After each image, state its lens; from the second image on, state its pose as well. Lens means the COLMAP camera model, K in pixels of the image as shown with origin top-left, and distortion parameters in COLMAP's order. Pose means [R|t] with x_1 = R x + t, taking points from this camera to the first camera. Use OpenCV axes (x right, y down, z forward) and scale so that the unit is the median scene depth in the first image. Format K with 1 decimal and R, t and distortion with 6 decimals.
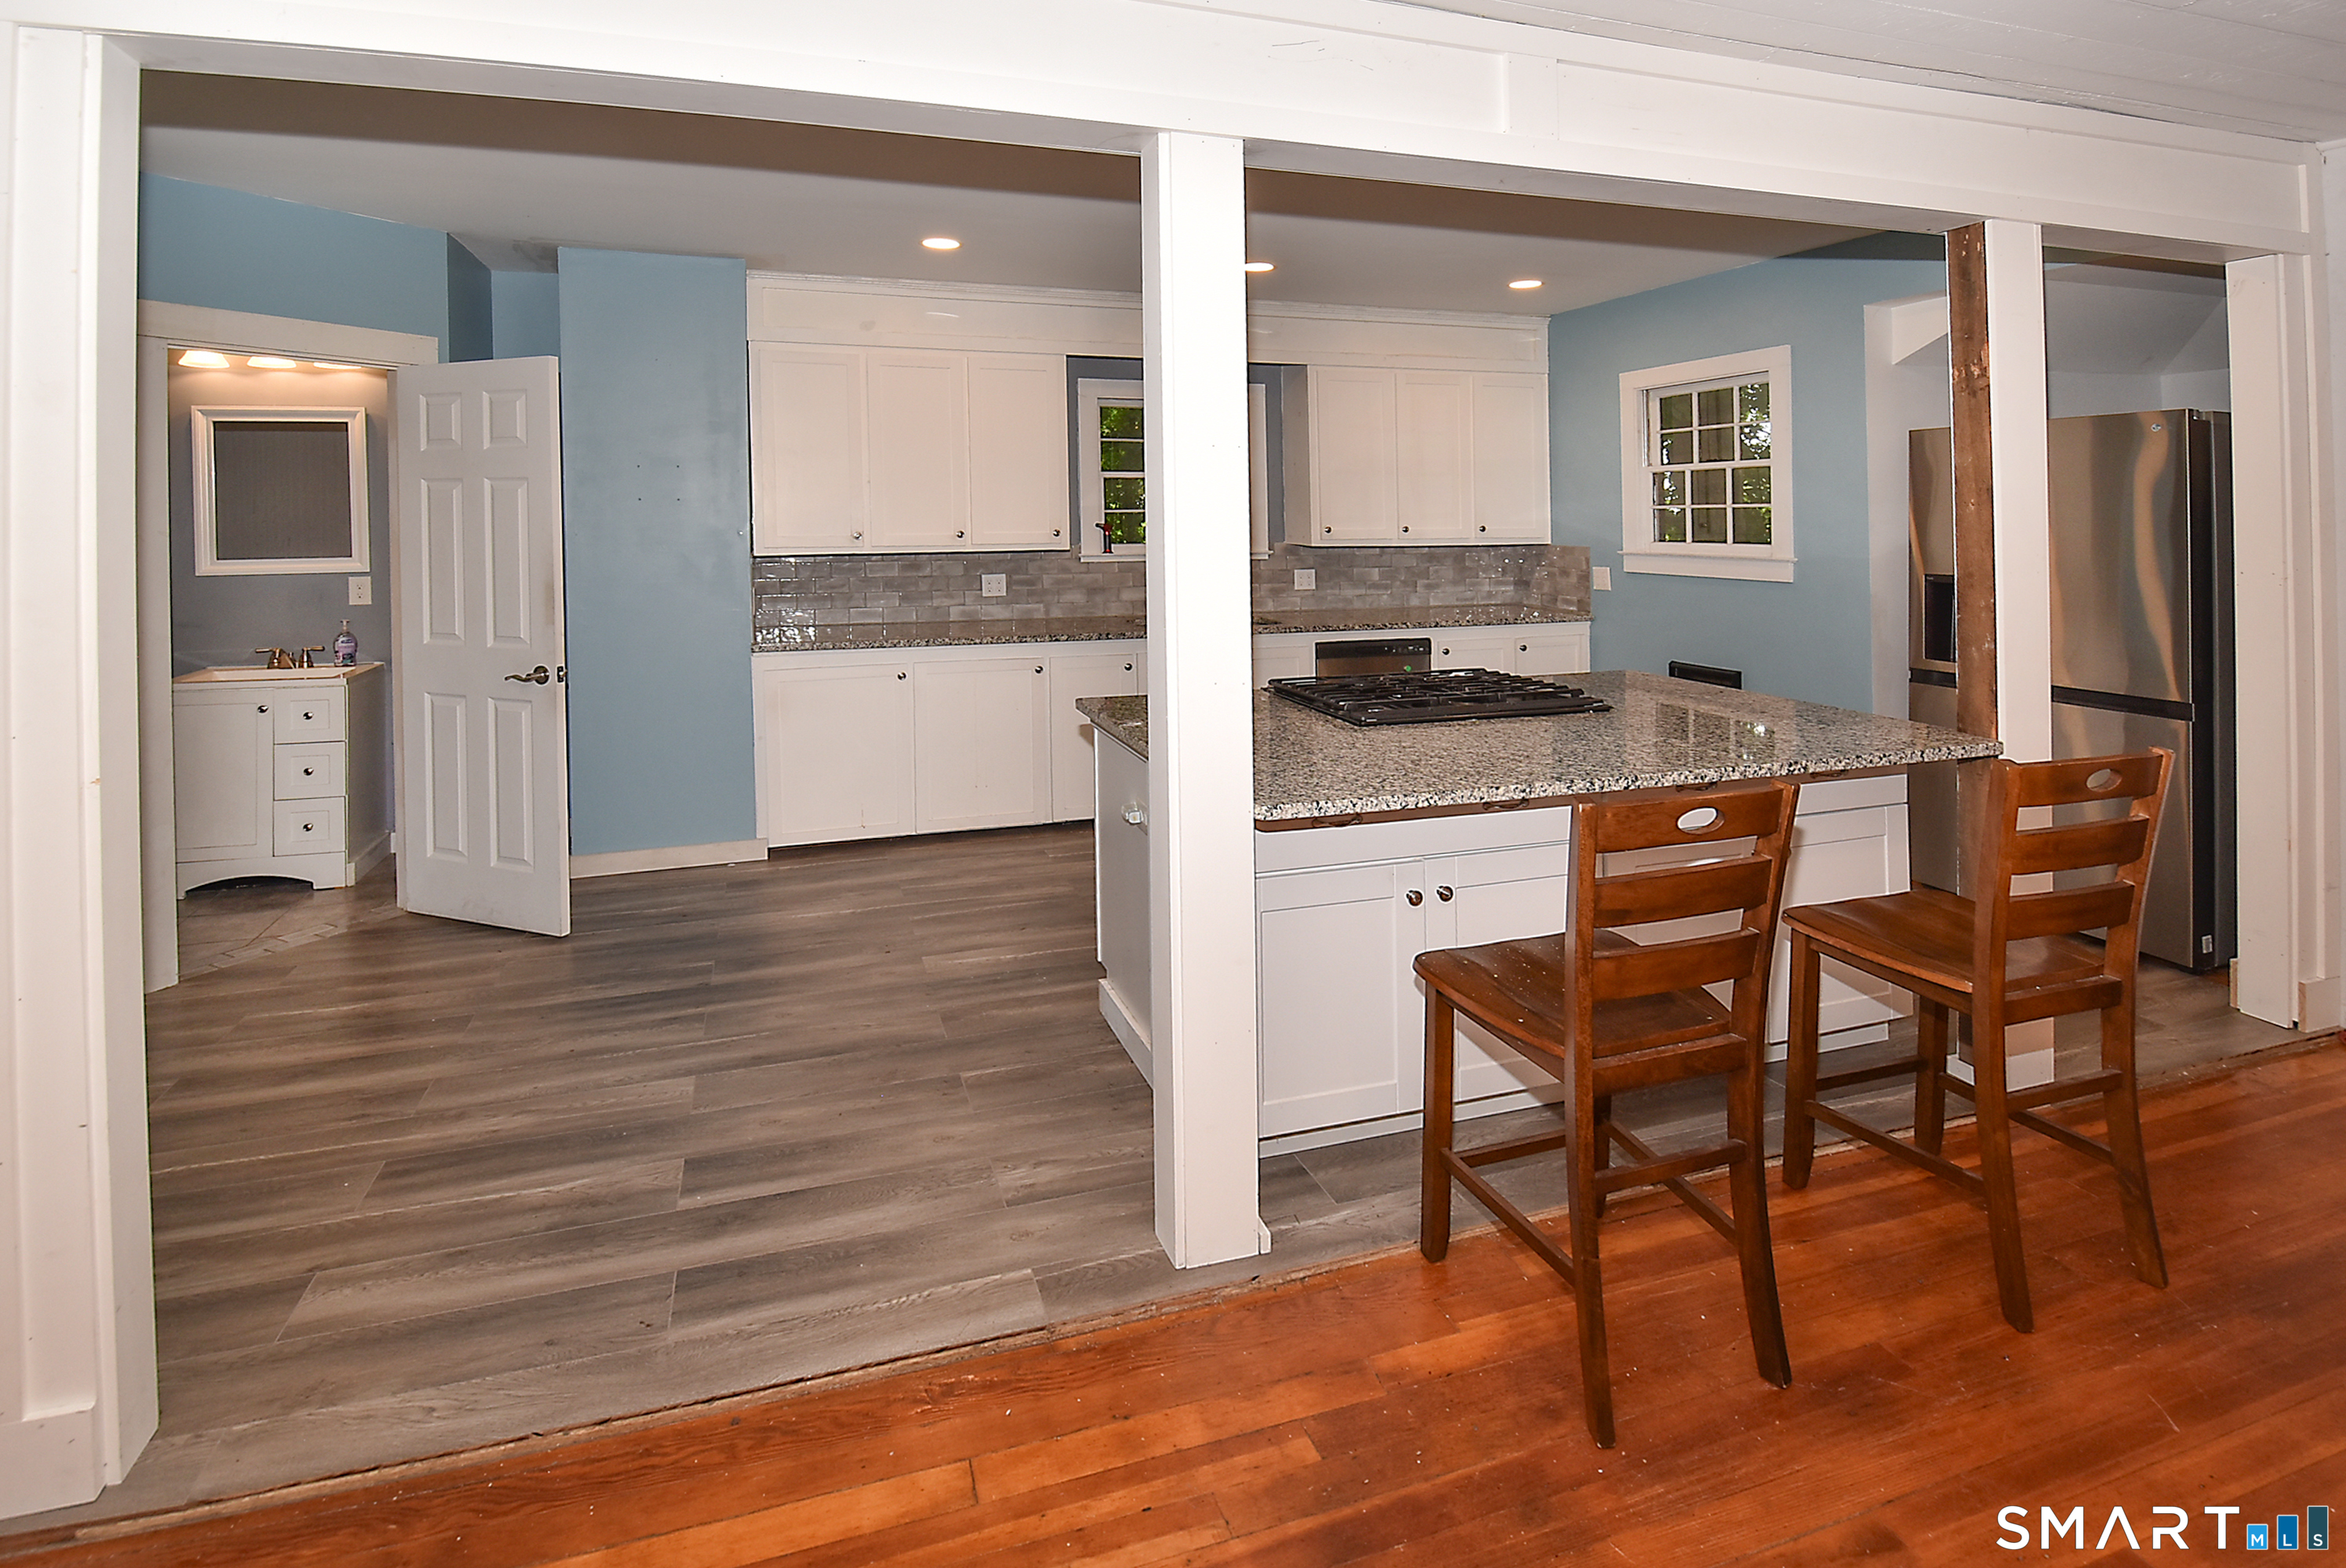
lens RADIAL K [[1130.0, 0, 1188.1], [0, 1130.0, 671.5], [0, 0, 1]] dist [0.013375, -0.000401]
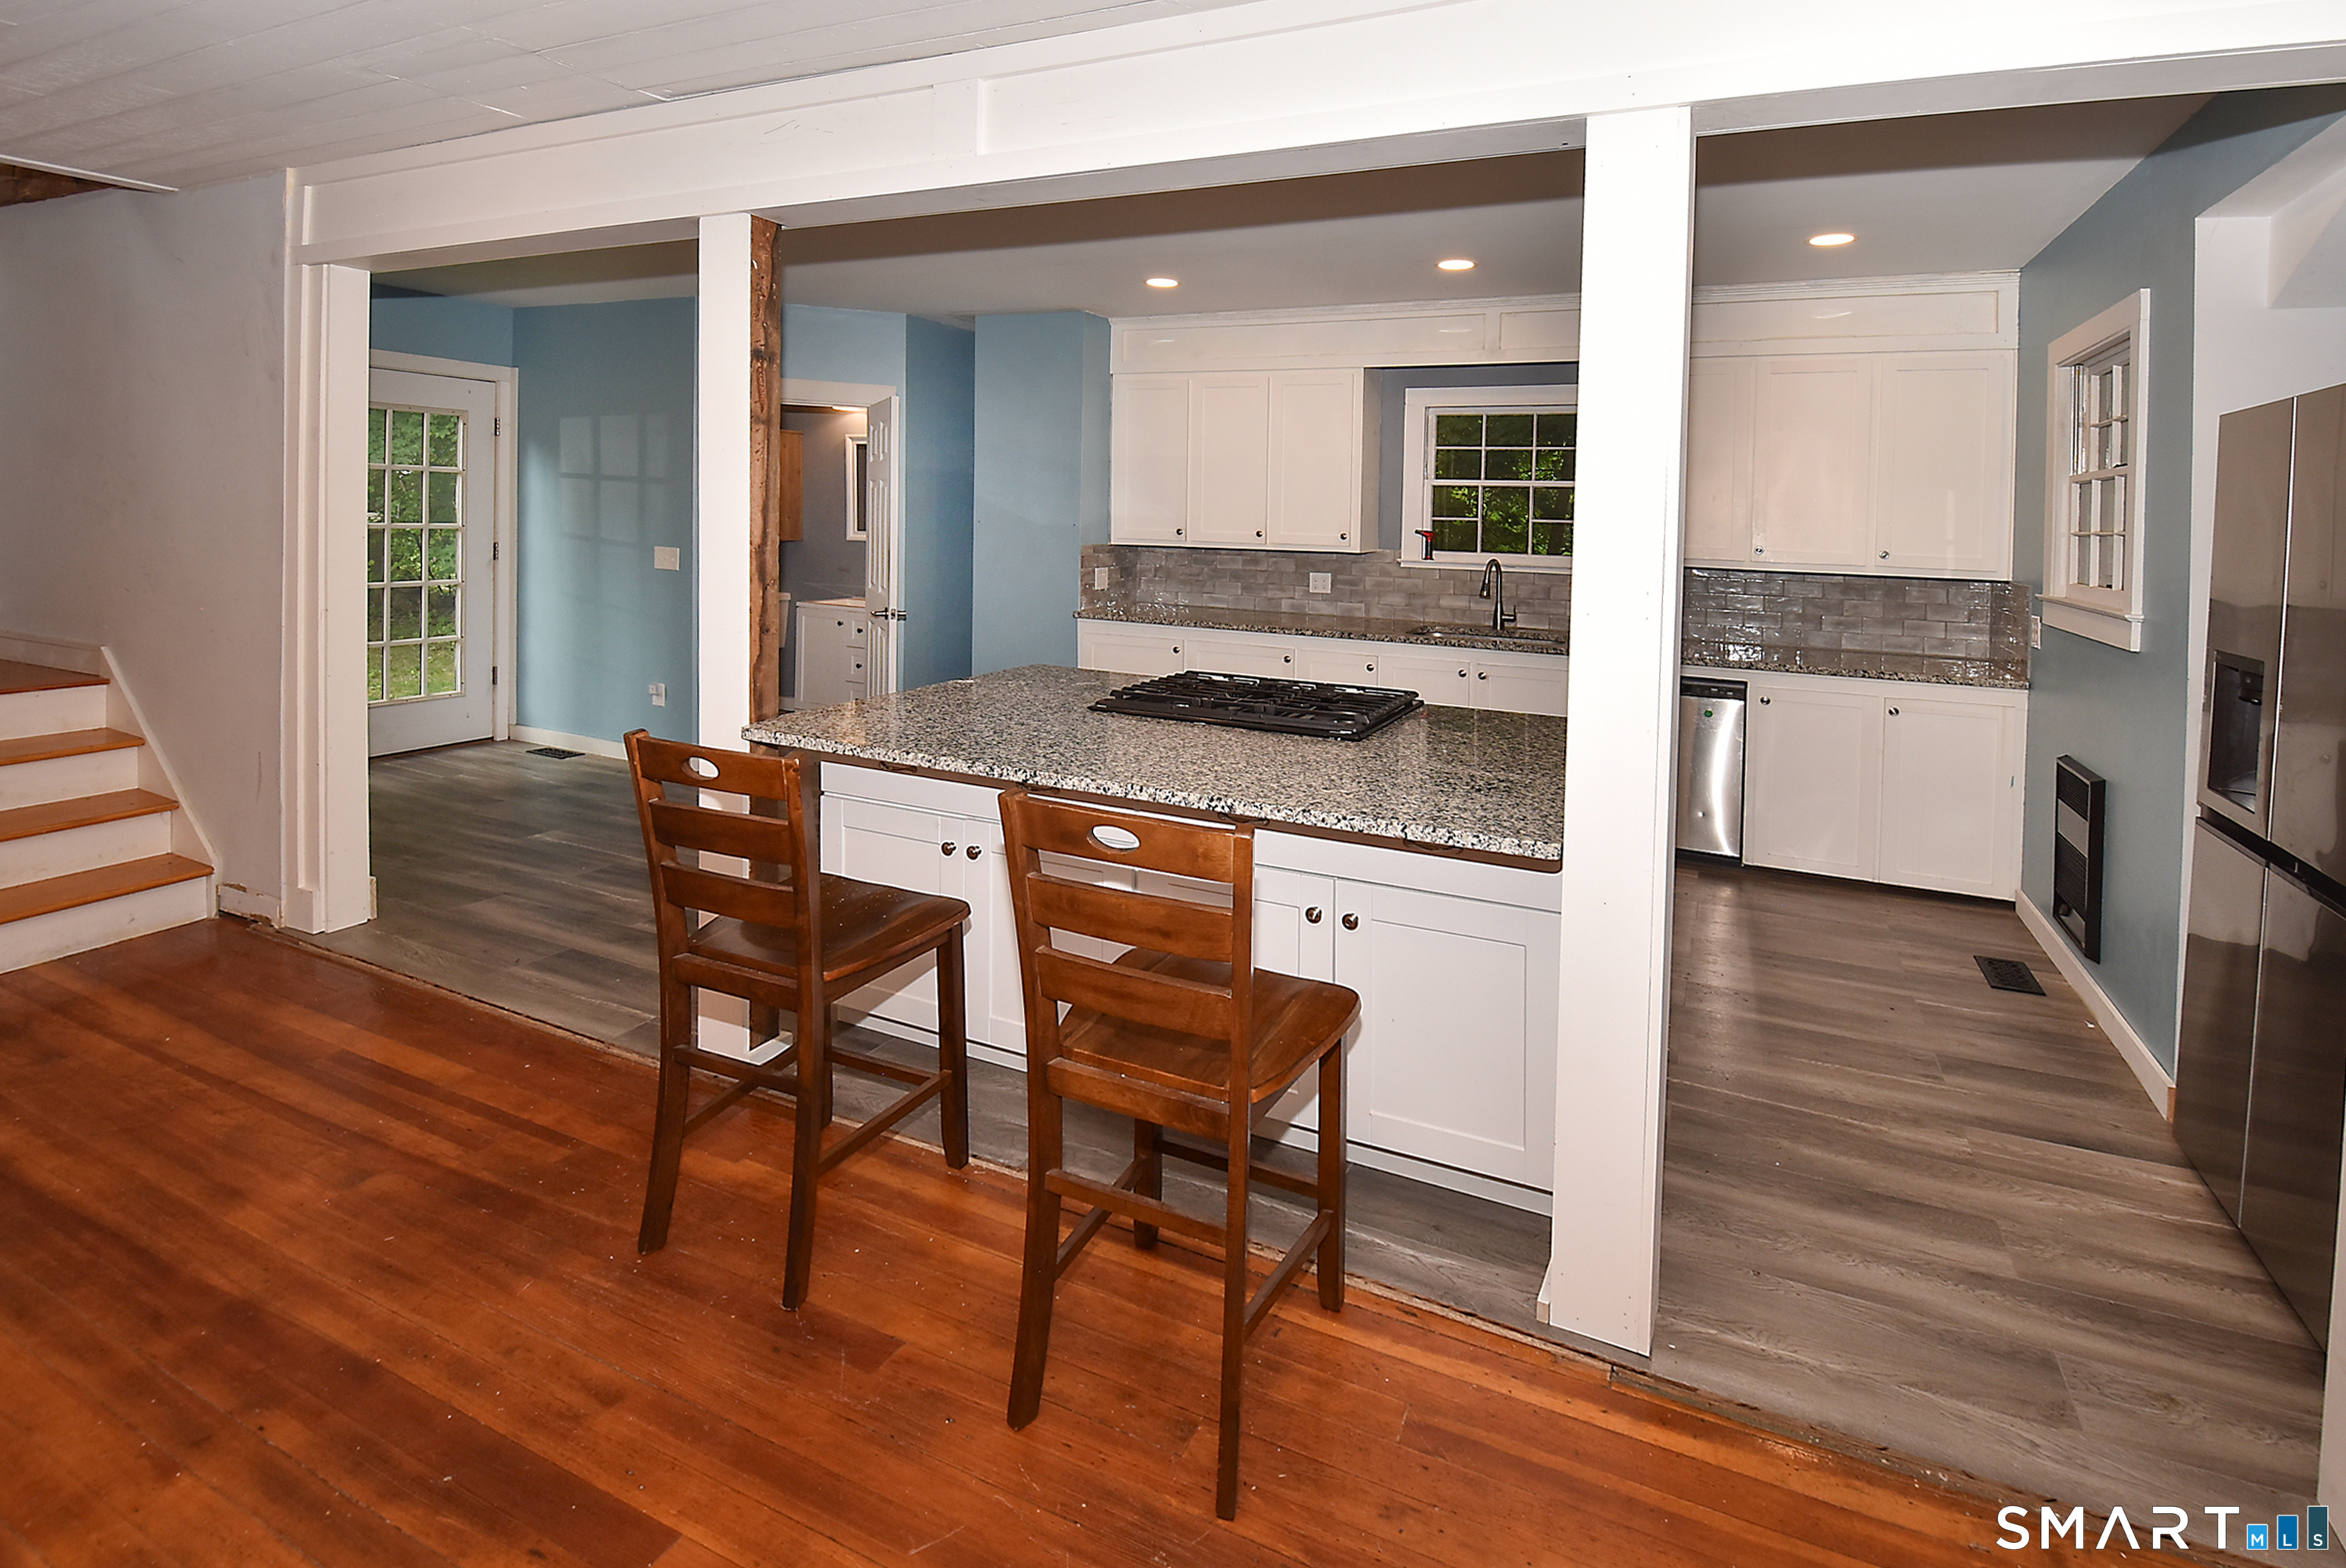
lens RADIAL K [[1061.4, 0, 1175.7], [0, 1061.4, 692.1], [0, 0, 1]] dist [0.013492, -0.000139]
pose [[0.737799, 0.136009, -0.661176, 0.414457], [-0.123461, 0.990158, 0.065915, -0.021493], [0.663634, 0.032998, 0.747329, 0.136323]]
